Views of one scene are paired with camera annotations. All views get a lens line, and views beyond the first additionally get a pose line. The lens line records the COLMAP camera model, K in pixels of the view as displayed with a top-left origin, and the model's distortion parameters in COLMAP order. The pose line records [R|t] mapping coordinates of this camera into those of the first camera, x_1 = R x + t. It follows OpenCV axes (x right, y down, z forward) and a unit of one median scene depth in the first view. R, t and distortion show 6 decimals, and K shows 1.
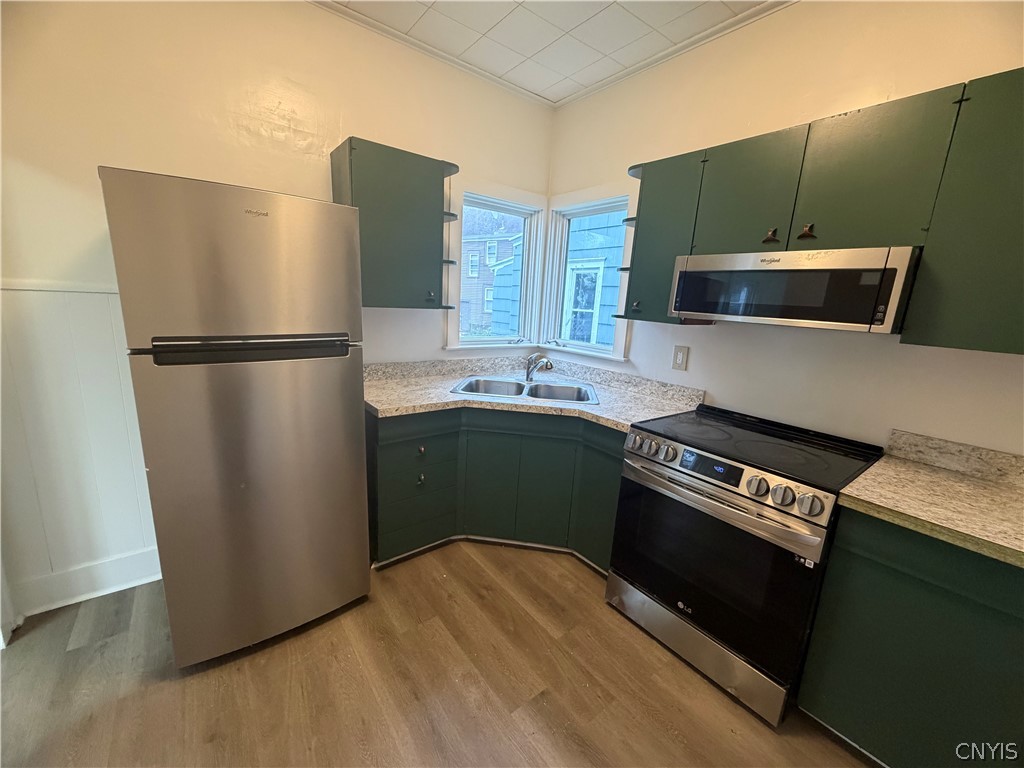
lens RADIAL K [[408.3, 0, 511.2], [0, 408.3, 386.1], [0, 0, 1]] dist [0.000777, -0.001132]
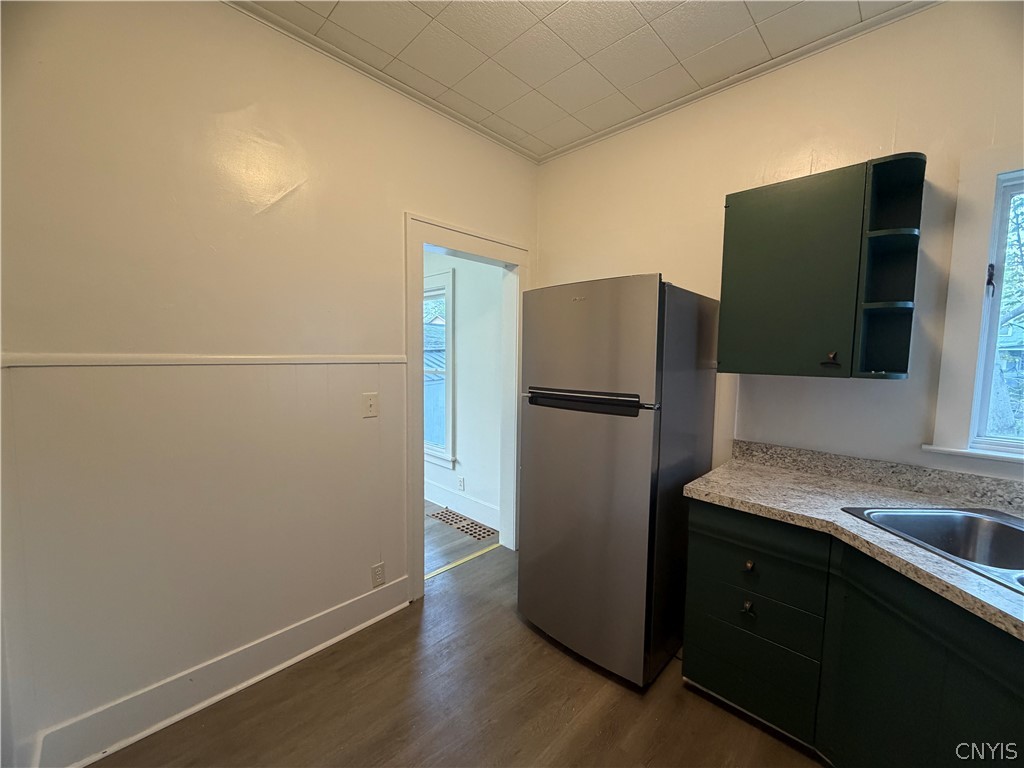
lens RADIAL K [[408.3, 0, 511.5], [0, 408.3, 385.6], [0, 0, 1]] dist [0.000777, -0.001132]
pose [[0.130471, 0.026723, -0.991092, 0.429573], [-0.218288, 0.975881, -0.002423, -0.061310], [0.967123, 0.216660, 0.133157, 0.422663]]
